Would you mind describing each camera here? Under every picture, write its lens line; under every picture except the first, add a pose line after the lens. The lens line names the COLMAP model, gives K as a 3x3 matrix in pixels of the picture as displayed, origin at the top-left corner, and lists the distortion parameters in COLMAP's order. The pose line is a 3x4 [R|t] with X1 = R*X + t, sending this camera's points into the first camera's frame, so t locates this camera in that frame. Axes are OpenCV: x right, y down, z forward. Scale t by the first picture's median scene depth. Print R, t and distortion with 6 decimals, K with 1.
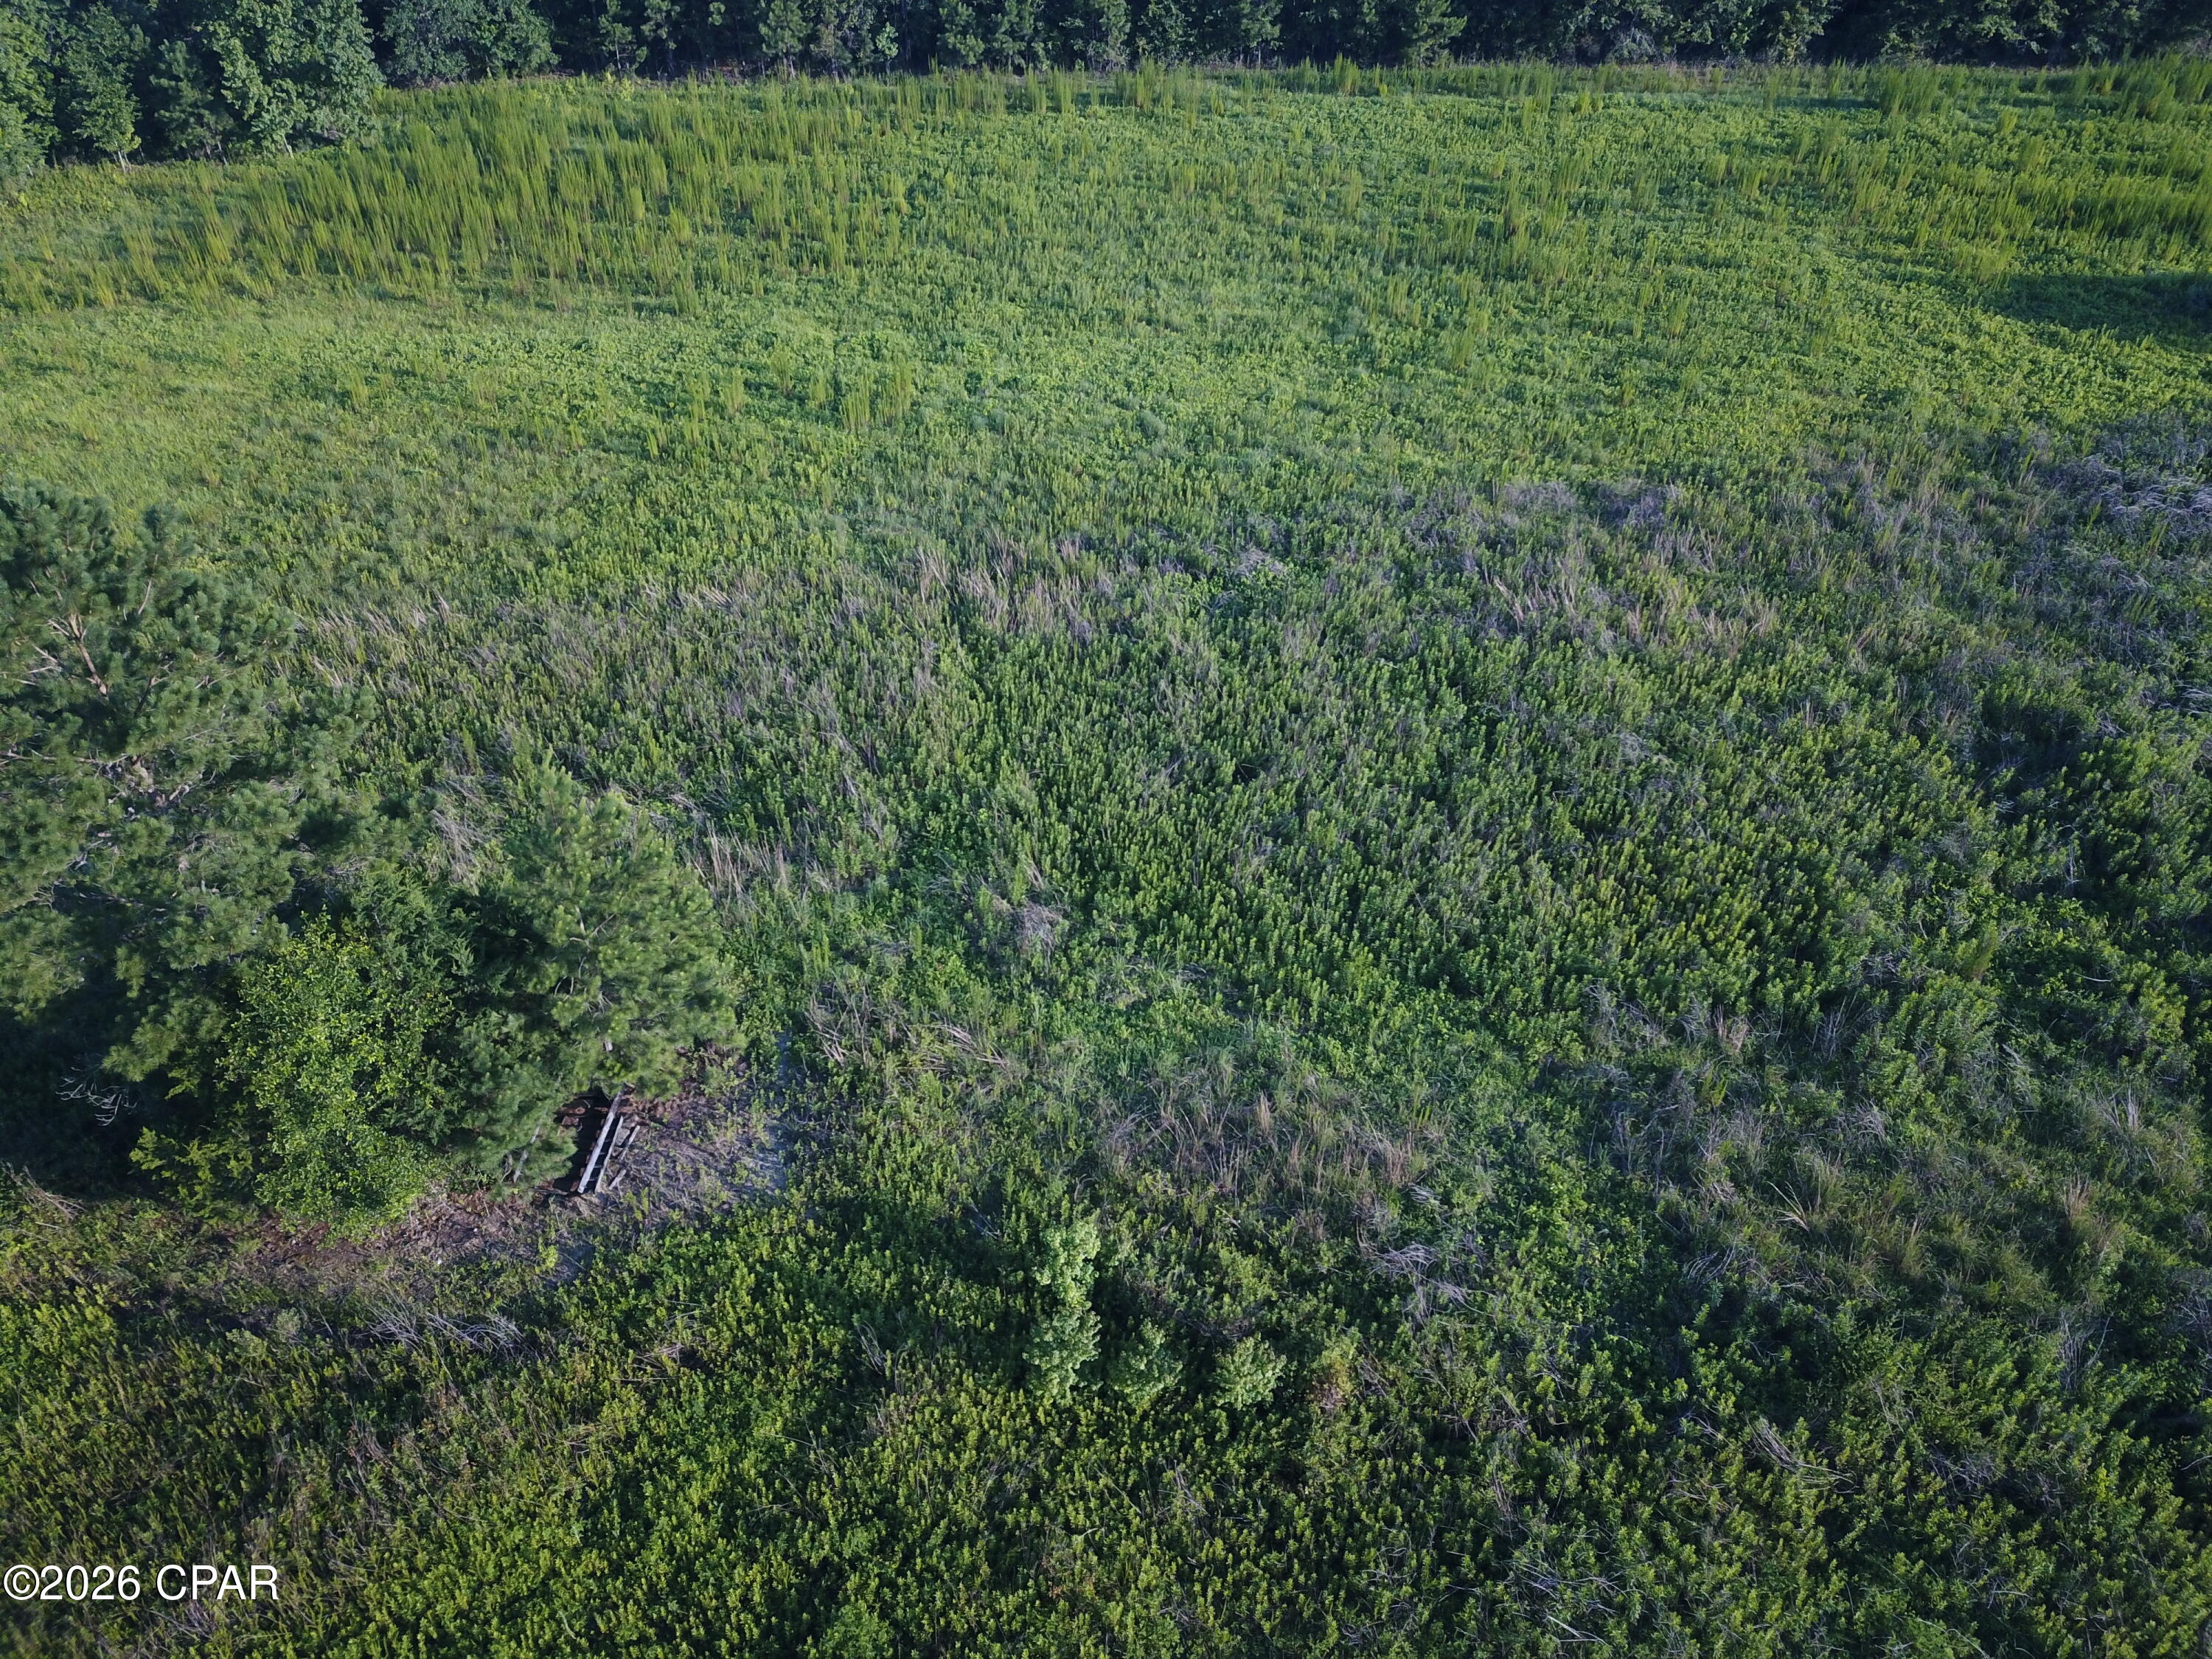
lens RADIAL K [[1697.9, 0, 1088.2], [0, 1697.9, 834.4], [0, 0, 1]] dist [0.014214, -0.005944]
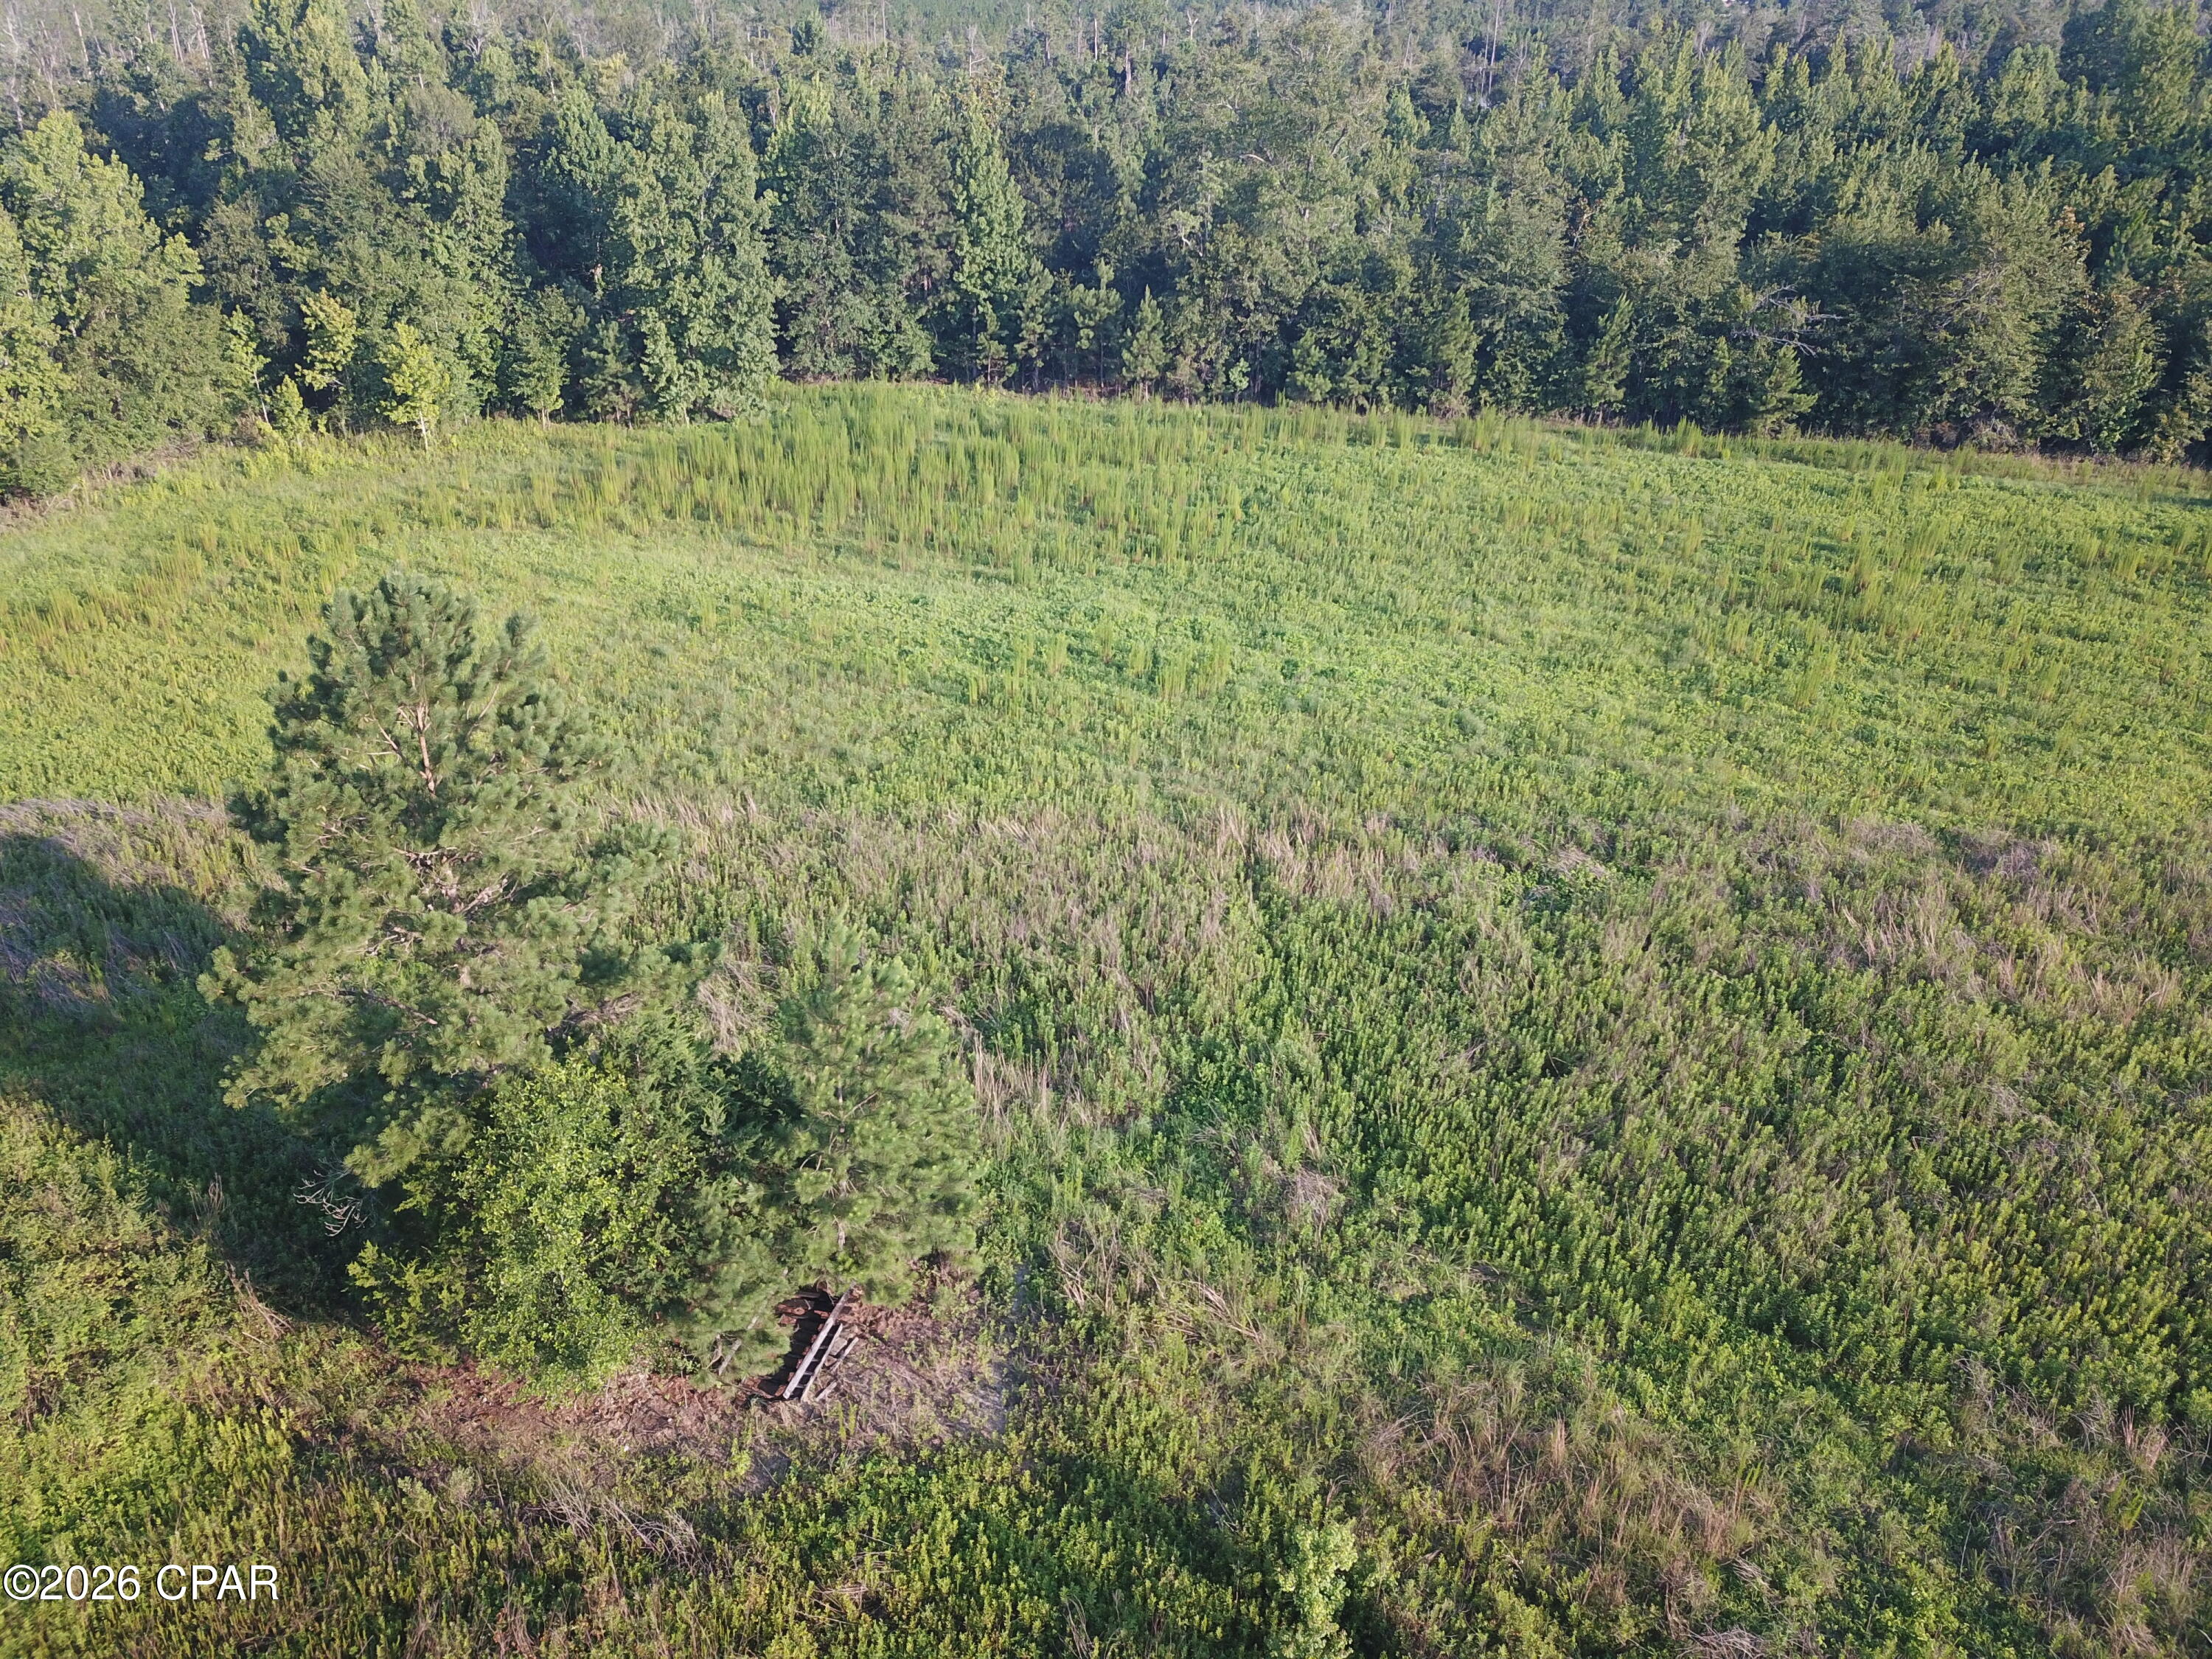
lens RADIAL K [[1697.9, 0, 1089.0], [0, 1697.9, 830.6], [0, 0, 1]] dist [0.014214, -0.005944]
pose [[0.980511, 0.118515, -0.156690, -0.025244], [-0.147516, 0.970879, -0.188766, 0.050721], [0.129756, 0.208202, 0.969441, 0.056852]]
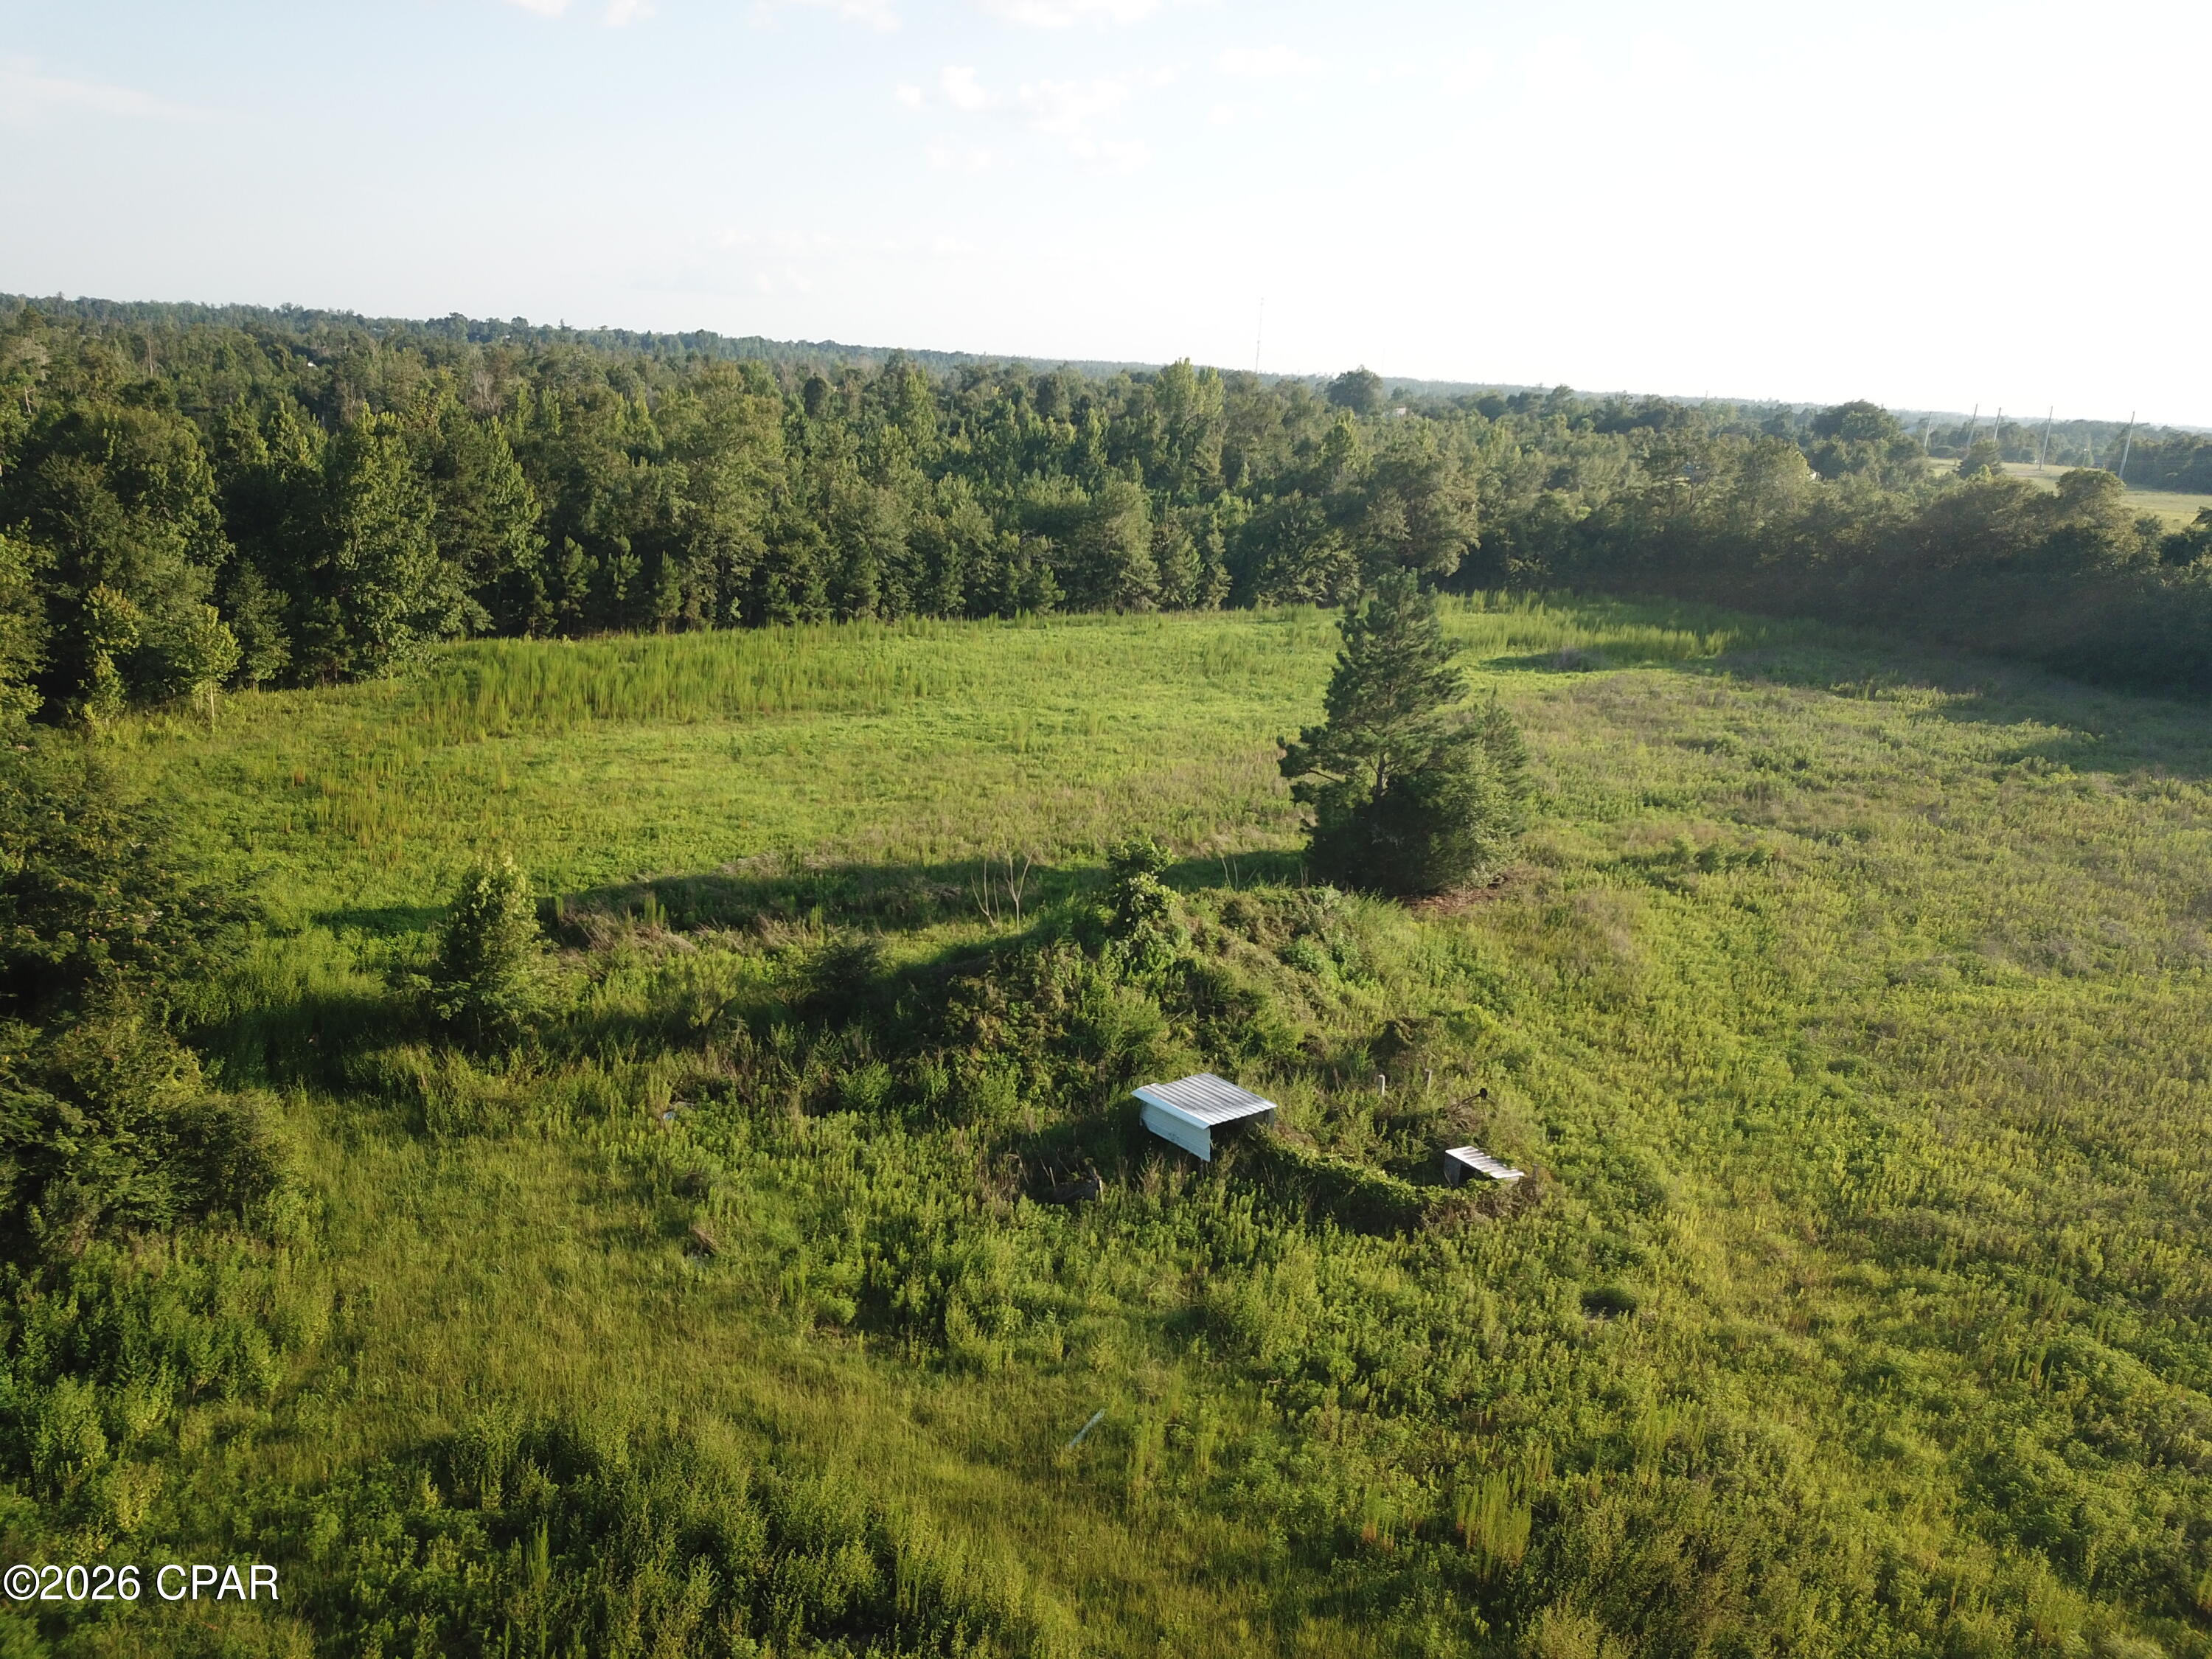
lens RADIAL K [[1697.9, 0, 1097.7], [0, 1697.9, 839.9], [0, 0, 1]] dist [0.014214, -0.005944]
pose [[0.792044, -0.092003, 0.603492, -1.800694], [0.320251, 0.904245, -0.282456, 0.534349], [-0.519717, 0.416986, 0.745665, -0.403640]]
